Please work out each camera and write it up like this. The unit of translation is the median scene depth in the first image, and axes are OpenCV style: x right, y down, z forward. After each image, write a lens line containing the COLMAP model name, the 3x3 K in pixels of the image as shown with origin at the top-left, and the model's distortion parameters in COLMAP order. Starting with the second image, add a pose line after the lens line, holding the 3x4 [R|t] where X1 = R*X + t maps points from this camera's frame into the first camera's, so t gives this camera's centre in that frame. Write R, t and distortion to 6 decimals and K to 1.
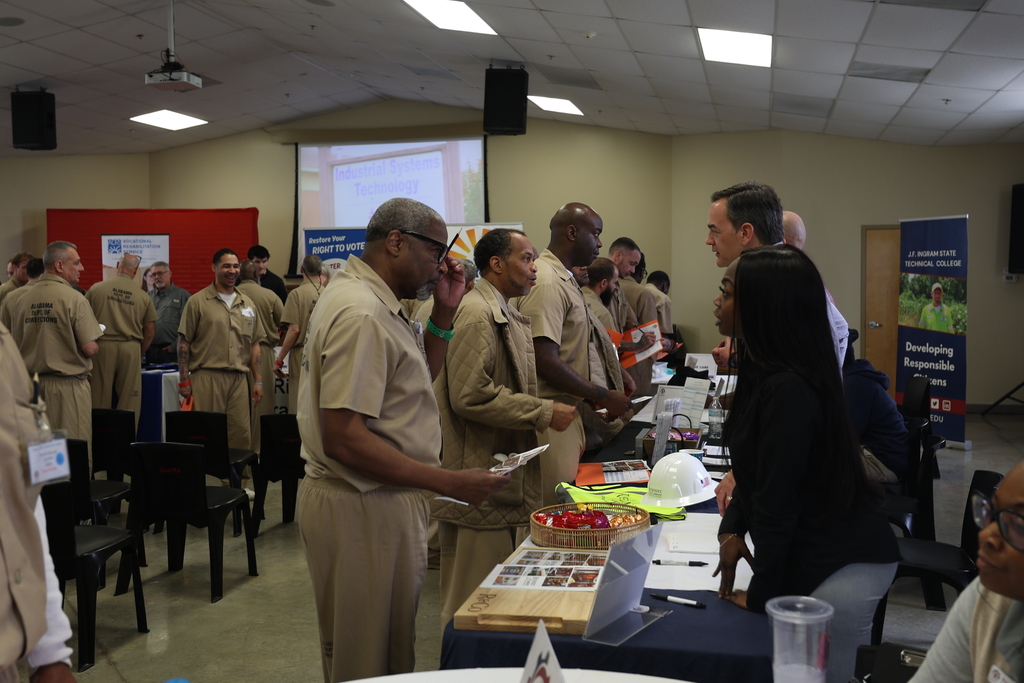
lens RADIAL K [[1084.1, 0, 512.0], [0, 1084.1, 341.5], [0, 0, 1]] dist [-0.007923, 0.019683]
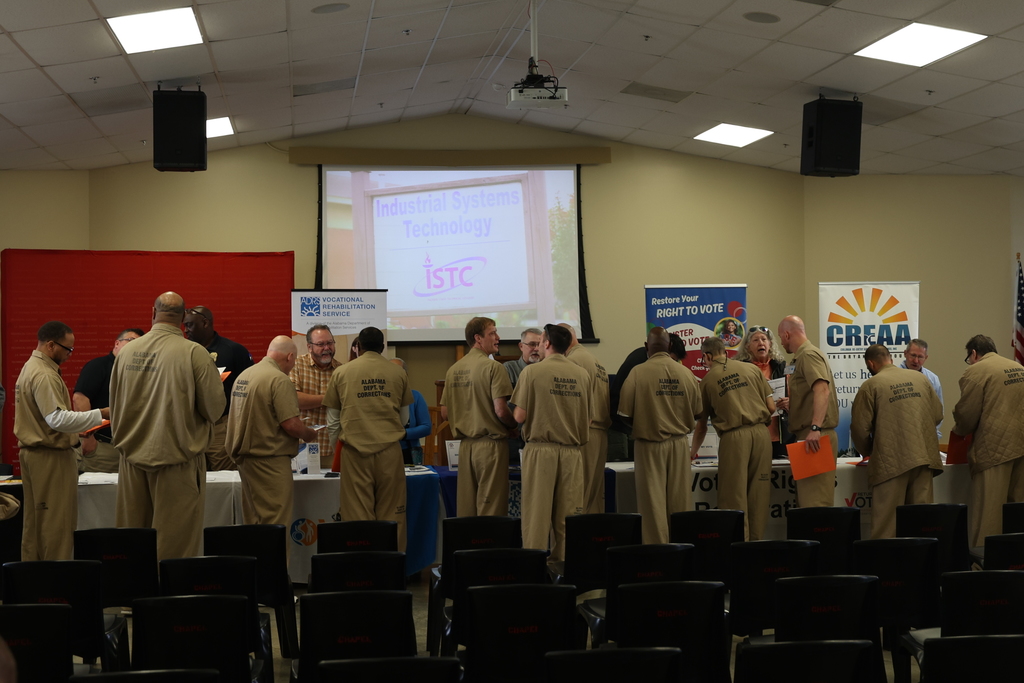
lens RADIAL K [[1504.8, 0, 512.0], [0, 1504.8, 341.5], [0, 0, 1]] dist [0.018498, 0.041351]
pose [[0.933906, -0.006965, 0.357451, -0.722592], [0.027436, 0.998258, -0.052230, -0.008267], [-0.356464, 0.058585, 0.932470, -0.000306]]
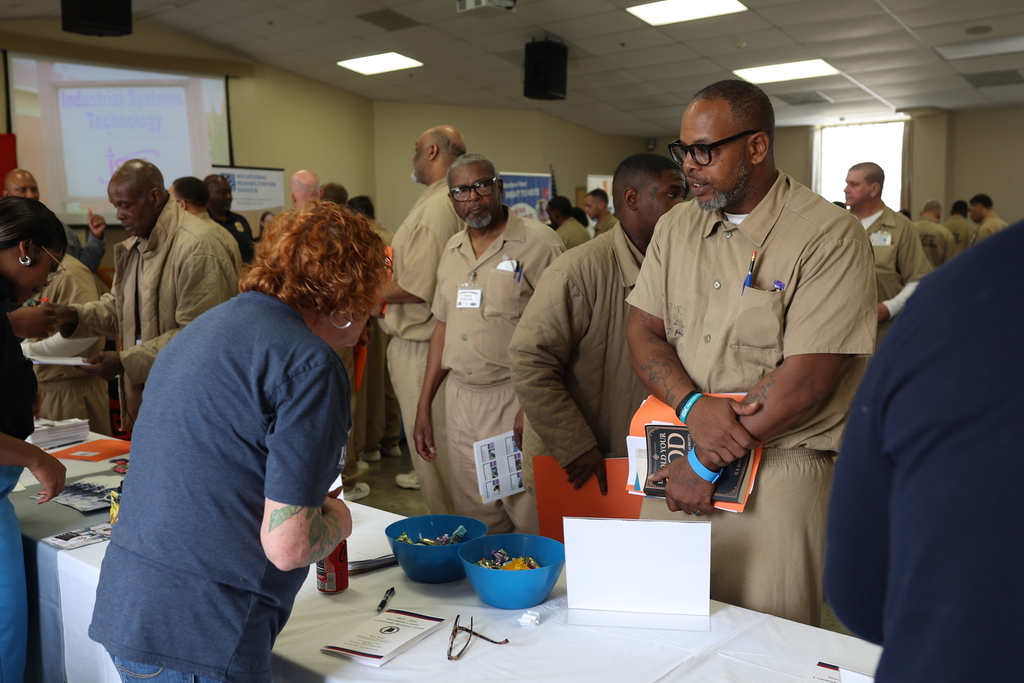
lens RADIAL K [[1012.2, 0, 512.0], [0, 1012.2, 341.5], [0, 0, 1]] dist [-0.006949, 0.006478]
pose [[0.467411, -0.100346, 0.878327, -1.097380], [0.063564, 0.994780, 0.079823, -0.023324], [-0.881752, 0.018520, 0.471349, 0.577297]]
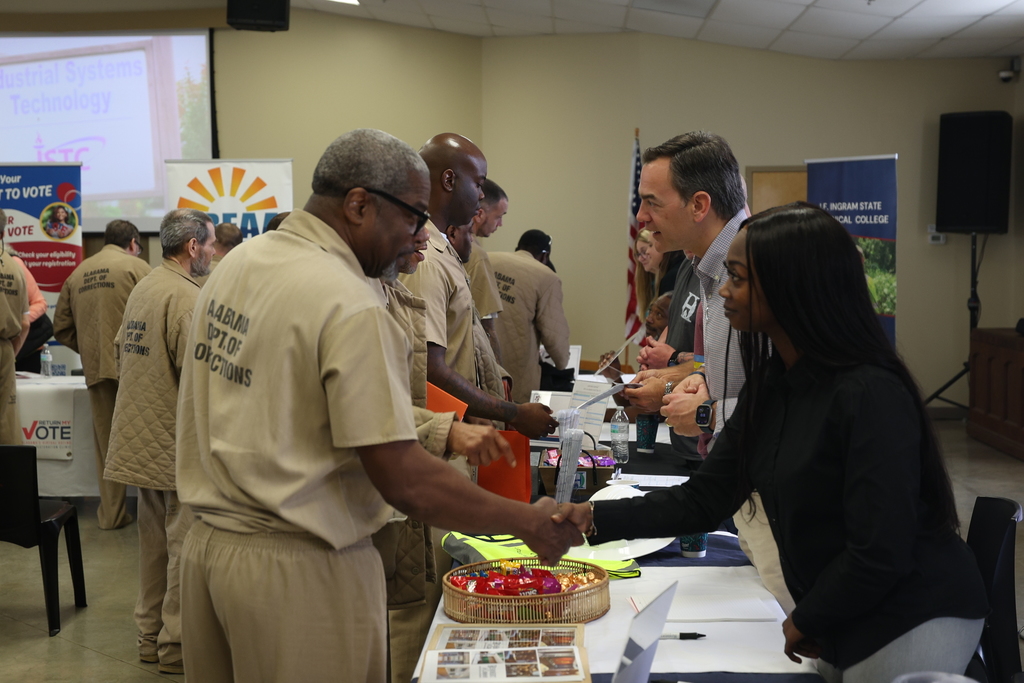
lens RADIAL K [[1549.7, 0, 512.0], [0, 1549.7, 341.5], [0, 0, 1]] dist [0.027525, 0.096170]
pose [[0.981807, -0.012454, 0.189474, -0.041330], [0.010657, 0.999888, 0.010496, -0.001943], [-0.189584, -0.008286, 0.981830, -0.002249]]
